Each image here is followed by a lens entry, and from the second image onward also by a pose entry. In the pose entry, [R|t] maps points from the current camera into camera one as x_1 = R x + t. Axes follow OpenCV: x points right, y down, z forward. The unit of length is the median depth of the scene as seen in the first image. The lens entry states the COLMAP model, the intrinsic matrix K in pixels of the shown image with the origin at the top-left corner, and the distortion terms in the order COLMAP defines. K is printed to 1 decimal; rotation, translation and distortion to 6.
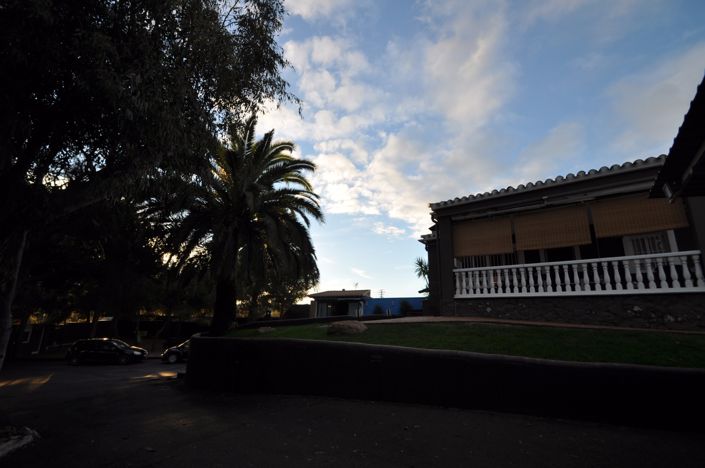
lens RADIAL K [[310.4, 0, 349.9], [0, 310.4, 242.6], [0, 0, 1]] dist [0.018318, -0.018026]
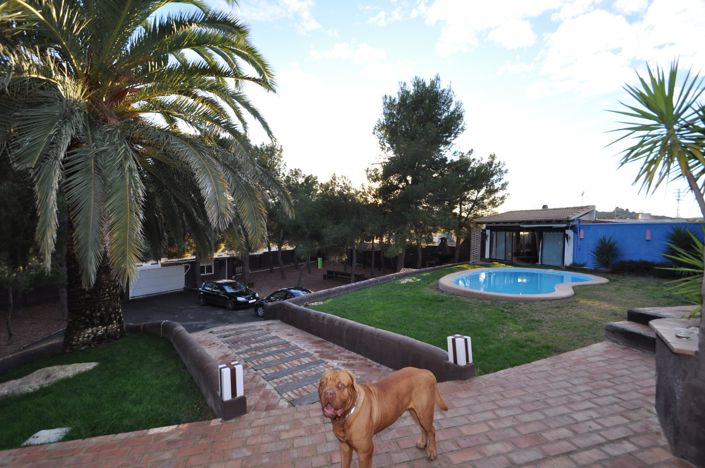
lens RADIAL K [[310.4, 0, 349.9], [0, 310.4, 242.6], [0, 0, 1]] dist [0.018318, -0.018026]
pose [[0.764075, 0.021016, -0.644784, 0.535127], [0.145192, 0.968226, 0.203613, 0.360250], [0.628576, -0.249193, 0.736746, 2.531594]]
